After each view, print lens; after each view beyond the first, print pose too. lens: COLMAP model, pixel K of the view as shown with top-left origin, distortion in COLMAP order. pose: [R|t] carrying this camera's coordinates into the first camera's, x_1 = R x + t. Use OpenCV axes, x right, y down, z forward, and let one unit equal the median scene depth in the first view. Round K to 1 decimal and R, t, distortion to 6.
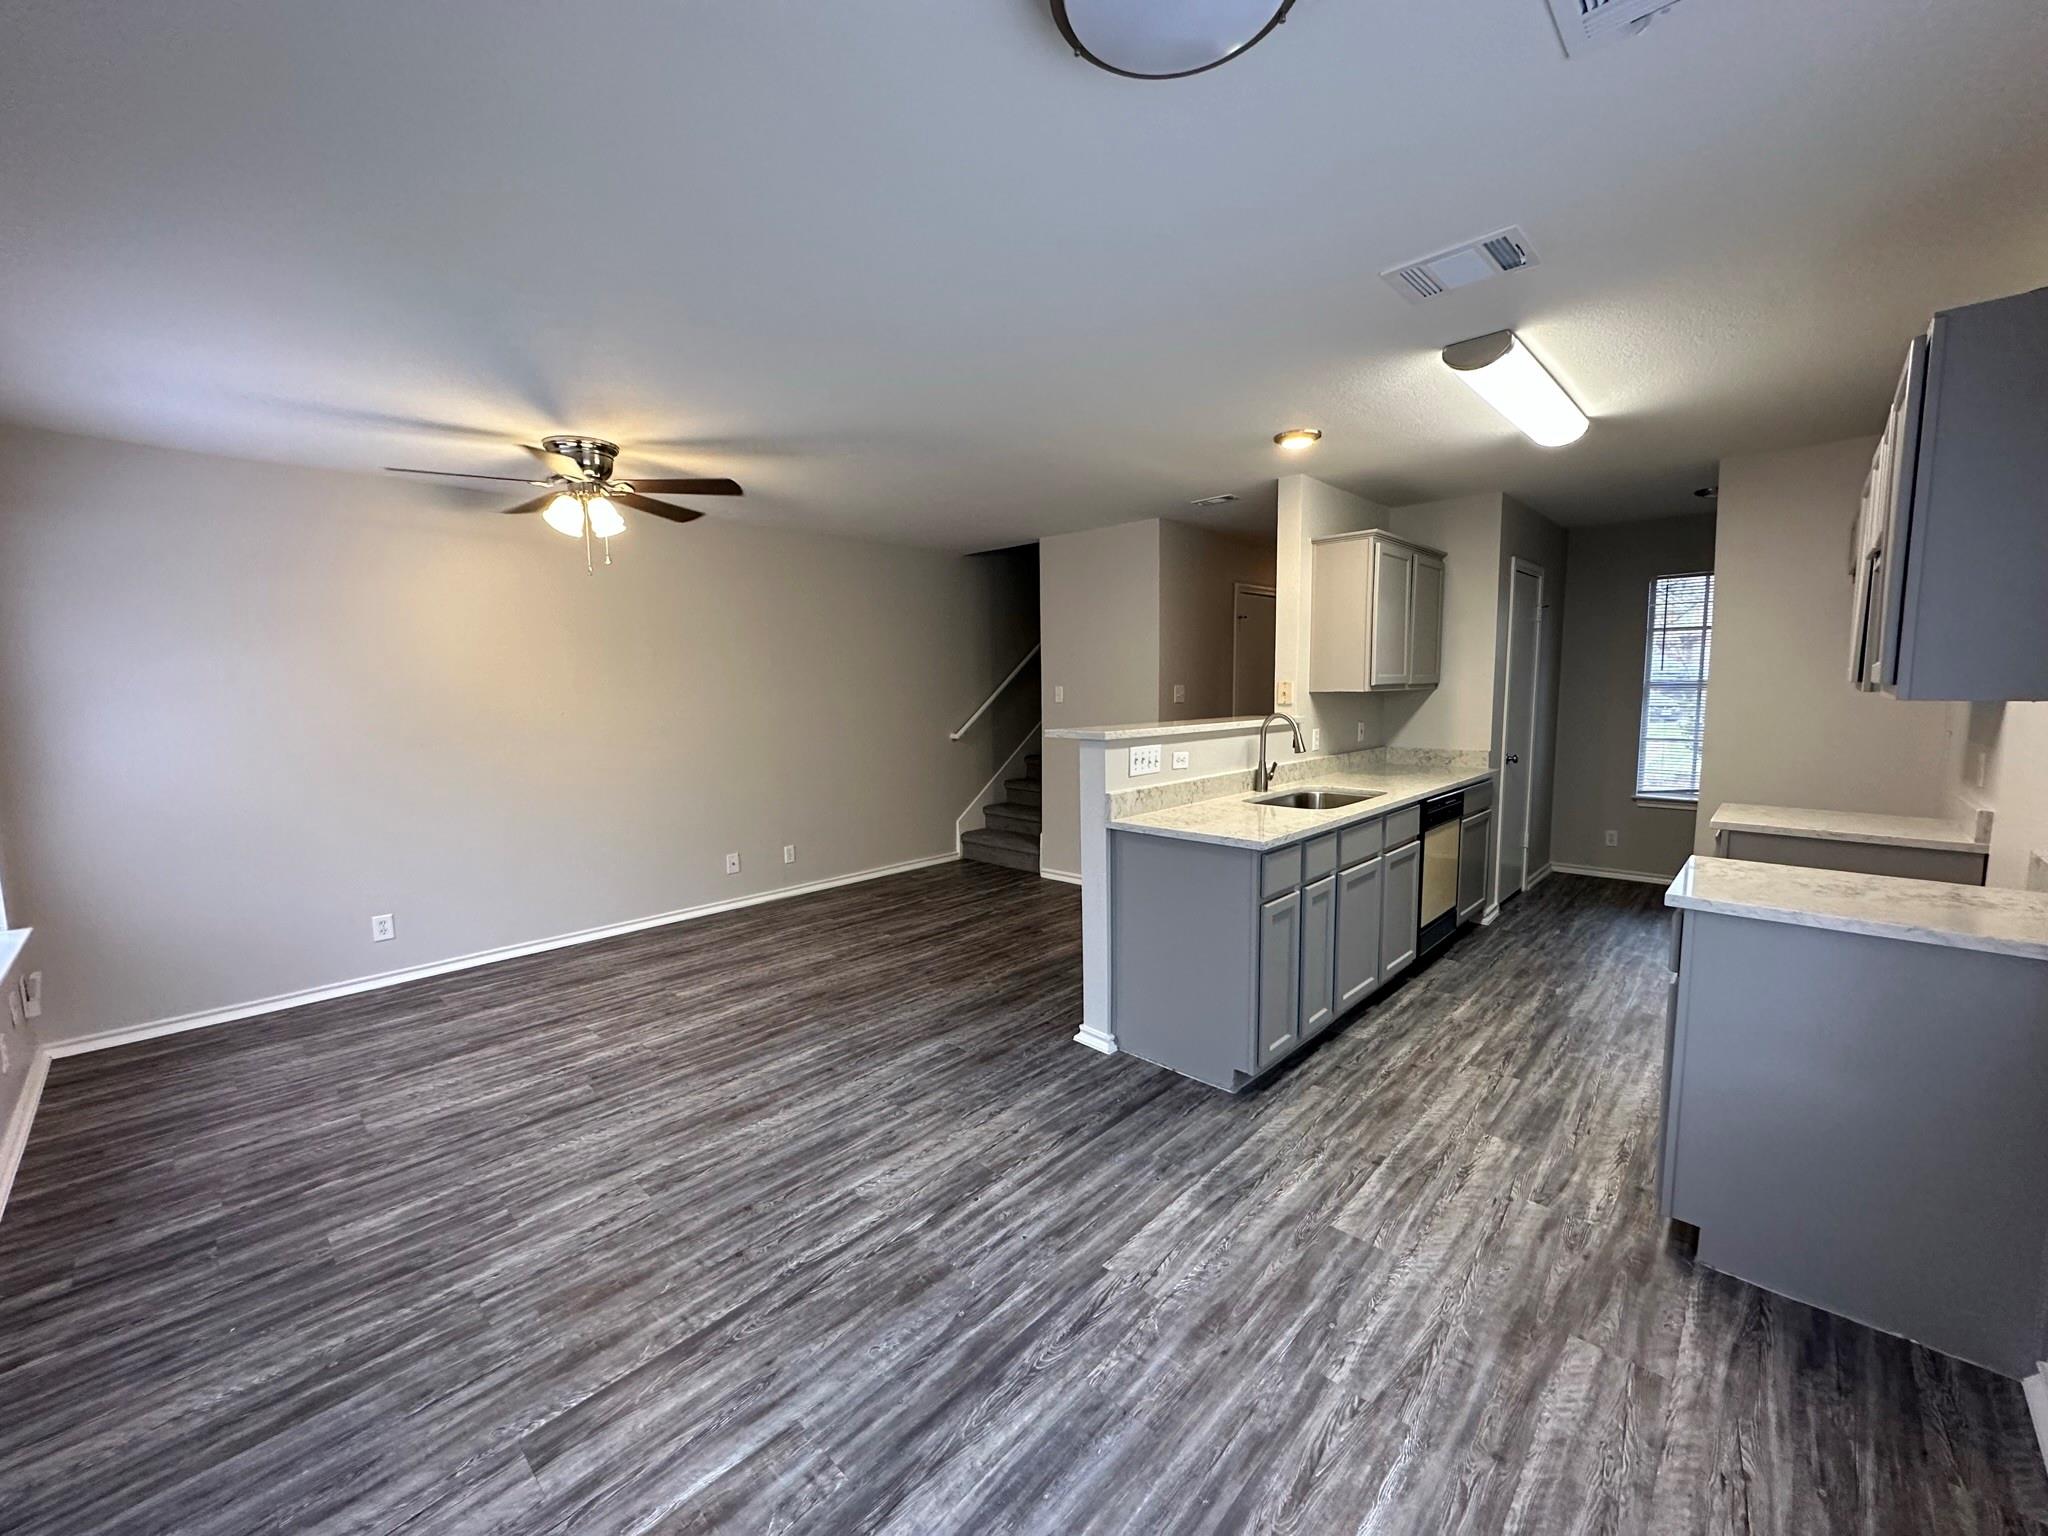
lens RADIAL K [[813.4, 0, 1024.0], [0, 813.4, 768.0], [0, 0, 1]] dist [-0.003286, 0.000917]
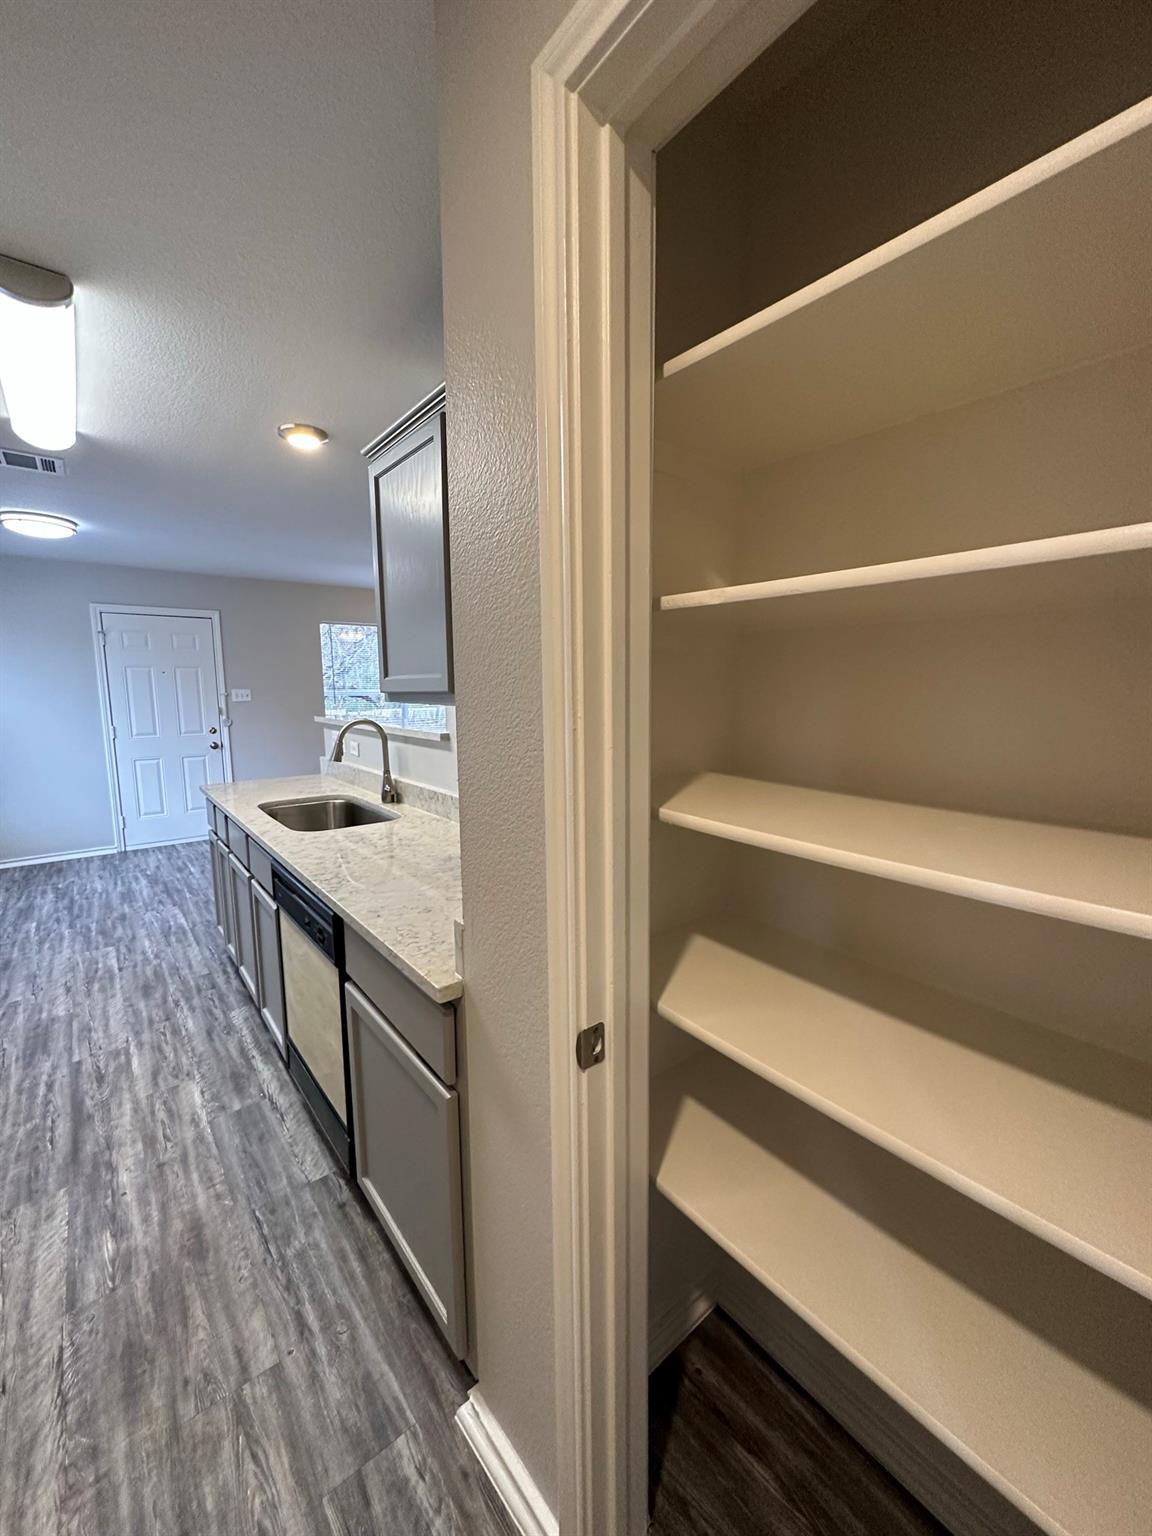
lens RADIAL K [[610.0, 0, 576.0], [0, 610.0, 768.0], [0, 0, 1]] dist [-0.003286, 0.000917]
pose [[-0.129859, 0.145956, -0.980731, 1.229069], [-0.095618, 0.982653, 0.158903, -0.185768], [0.986911, 0.114410, -0.113650, 1.665664]]
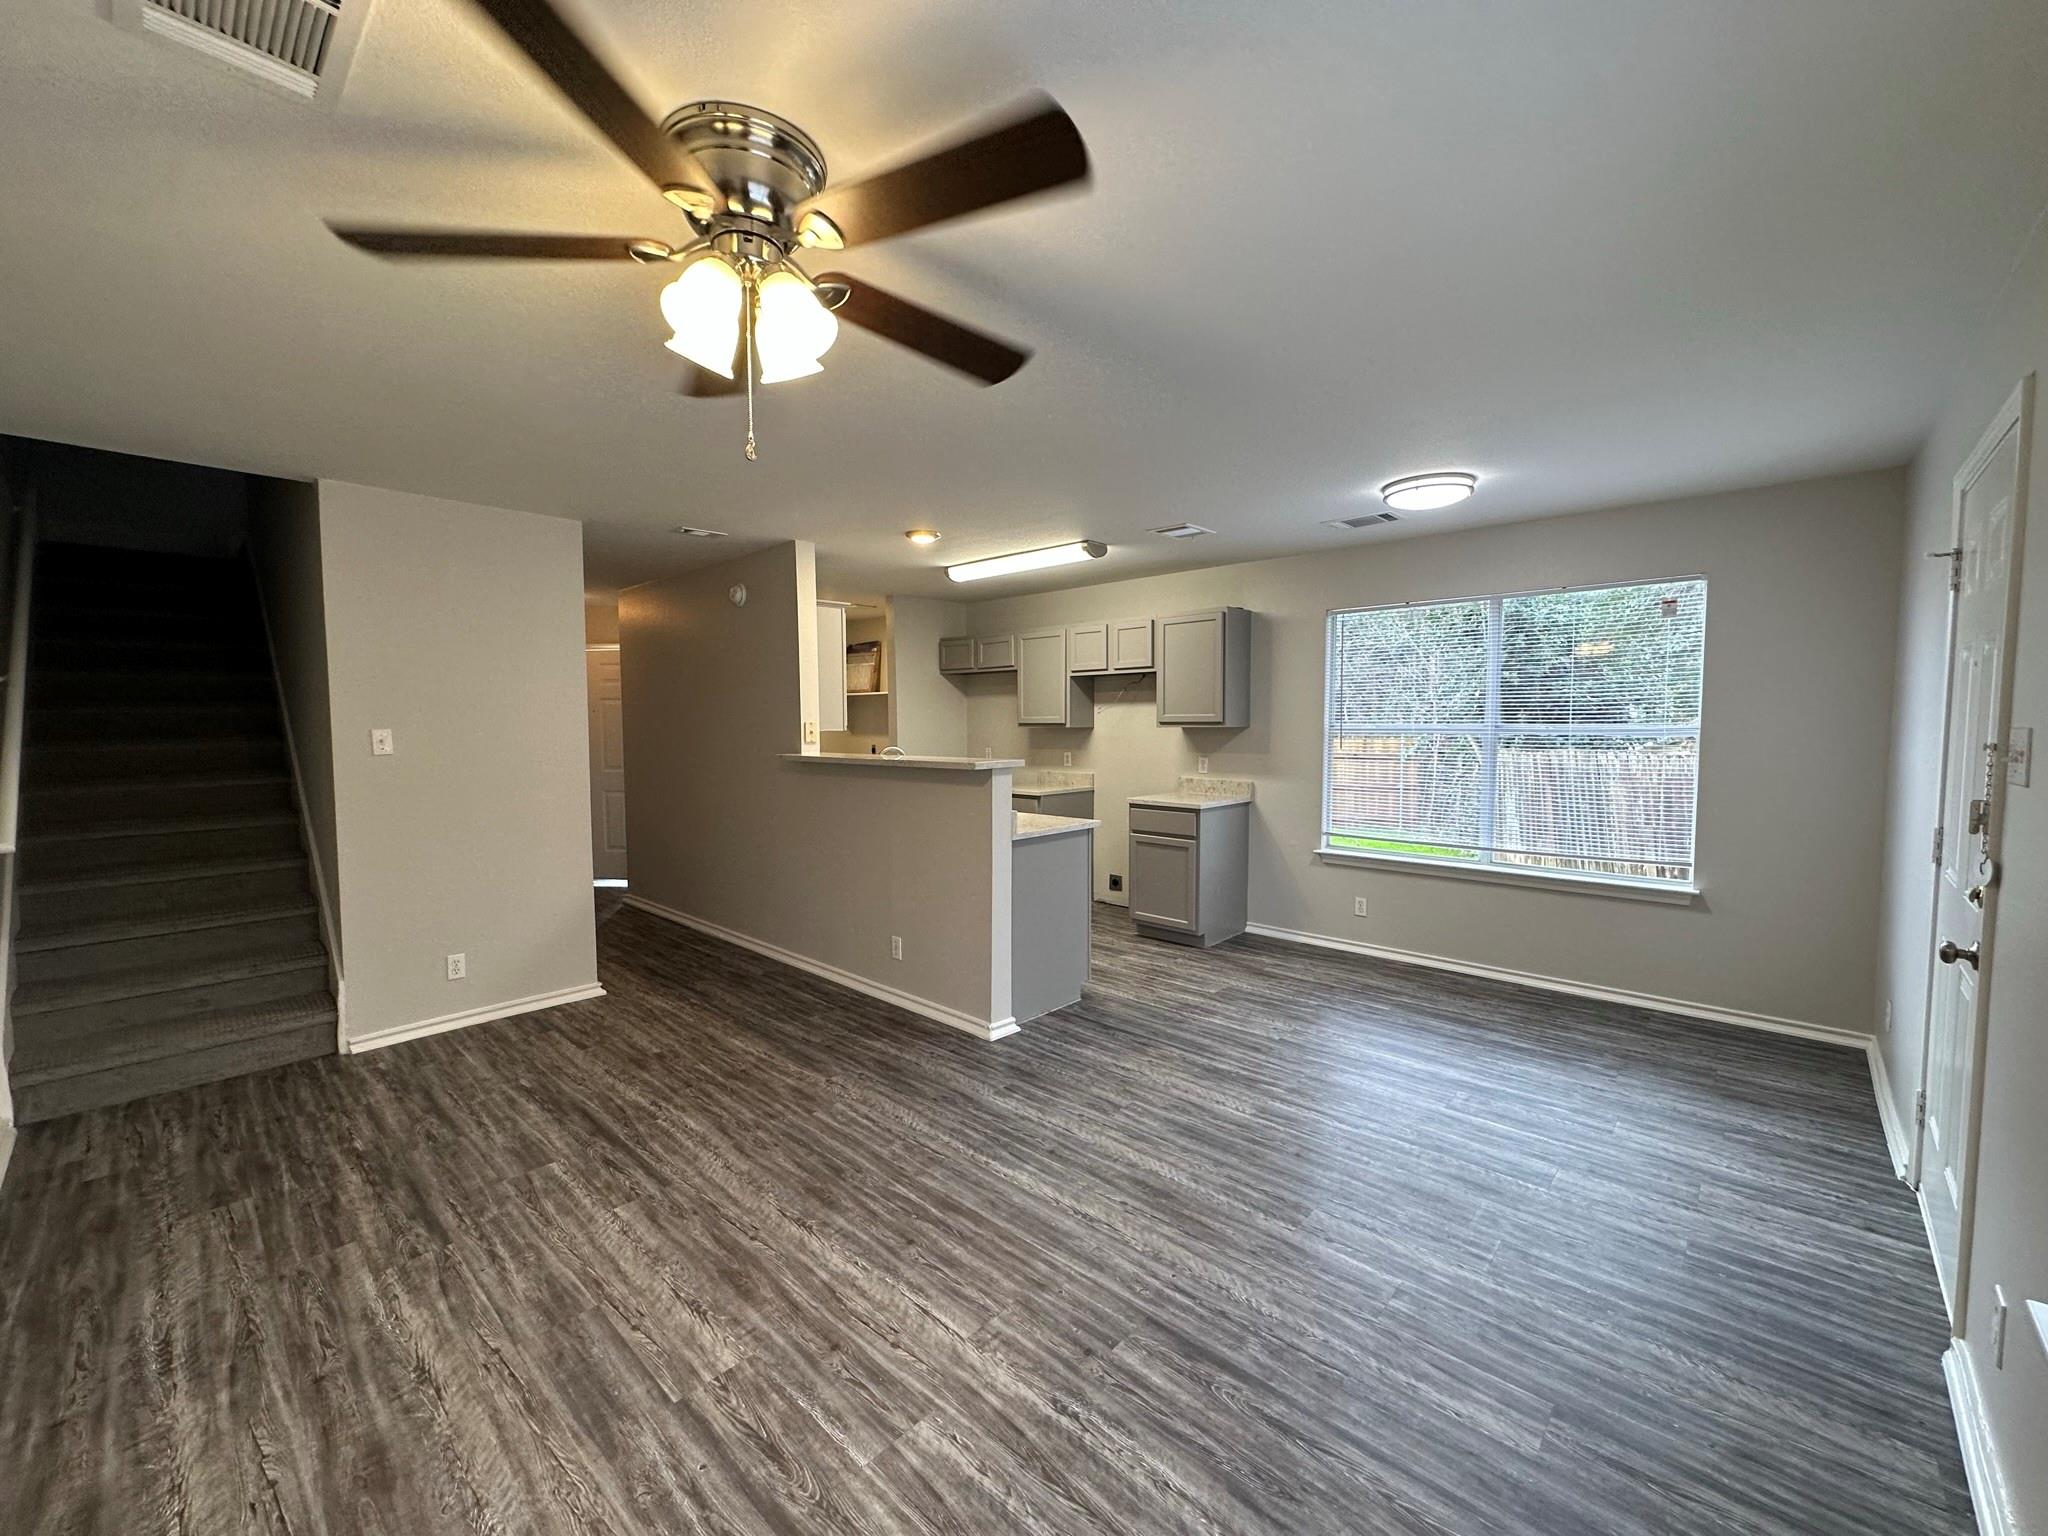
lens RADIAL K [[813.4, 0, 1024.0], [0, 813.4, 768.0], [0, 0, 1]] dist [-0.003286, 0.000917]
pose [[-0.010125, -0.047032, 0.998842, -1.133317], [0.109839, 0.992796, 0.047860, -0.091472], [-0.993898, 0.110196, -0.004886, 1.016410]]
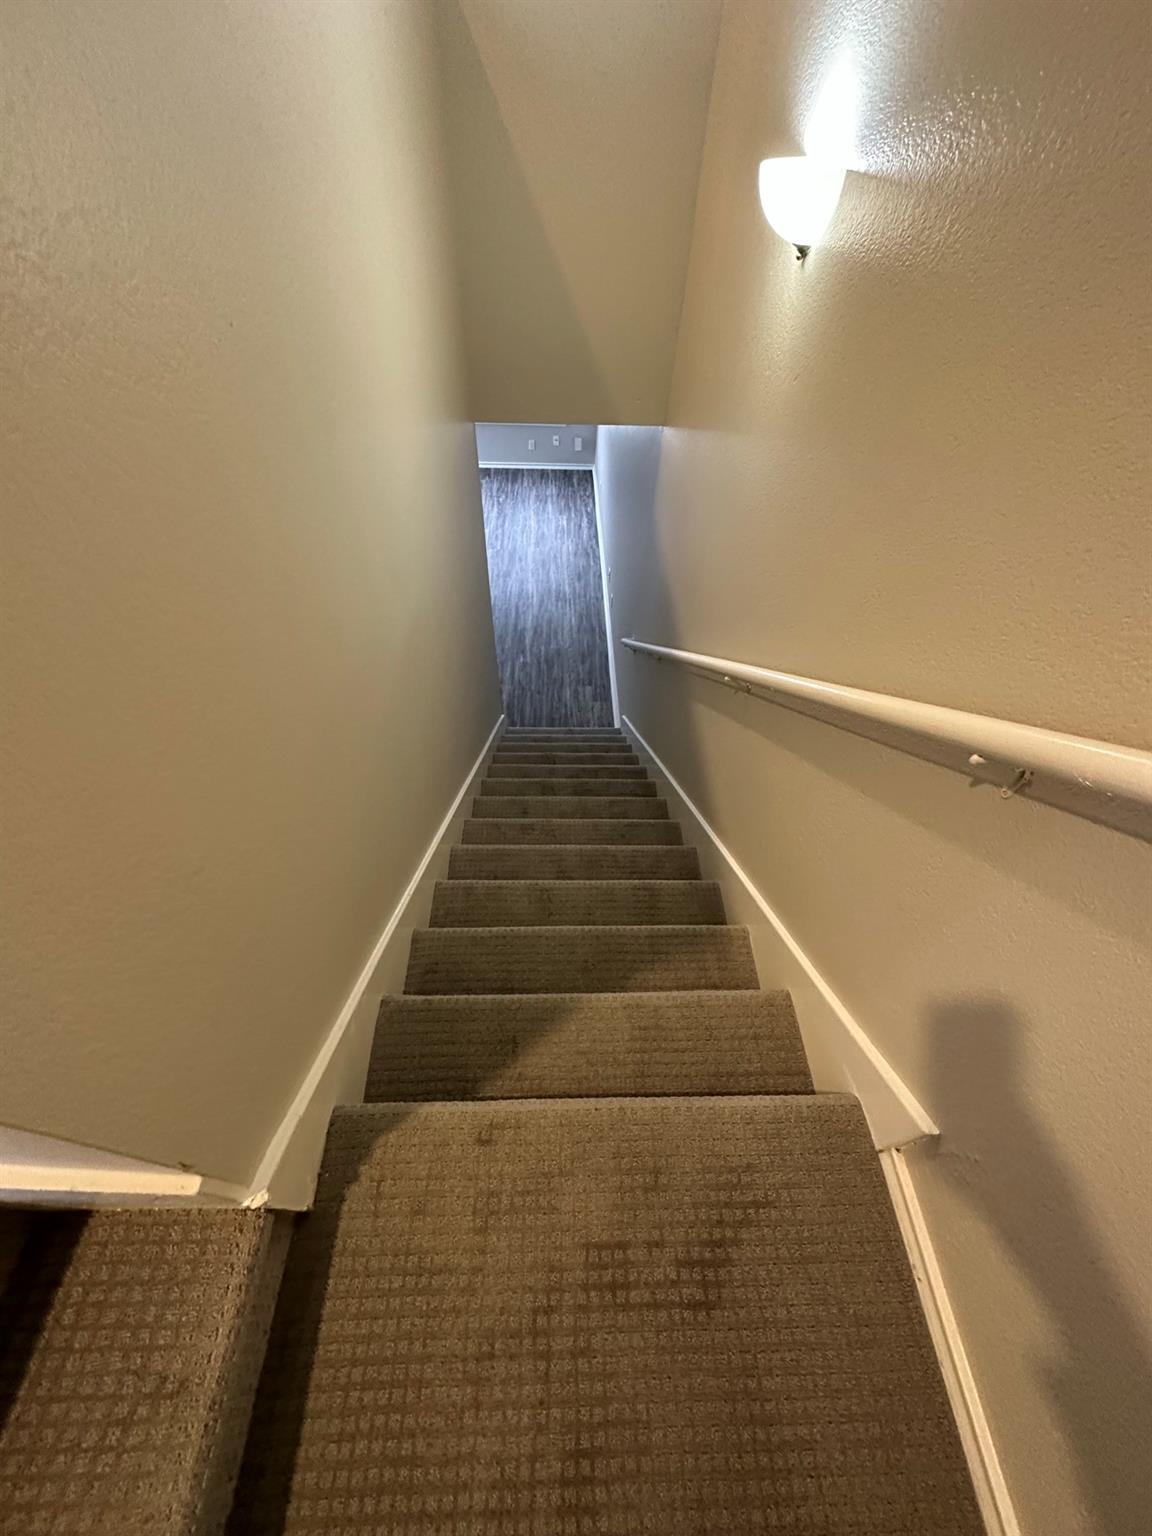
lens RADIAL K [[610.0, 0, 576.0], [0, 610.0, 768.0], [0, 0, 1]] dist [-0.003286, 0.000917]
pose [[-0.707560, 0.538747, -0.457286, 0.707598], [-0.098143, 0.565925, 0.818594, -1.071799], [0.699805, 0.624084, -0.347552, 2.800433]]
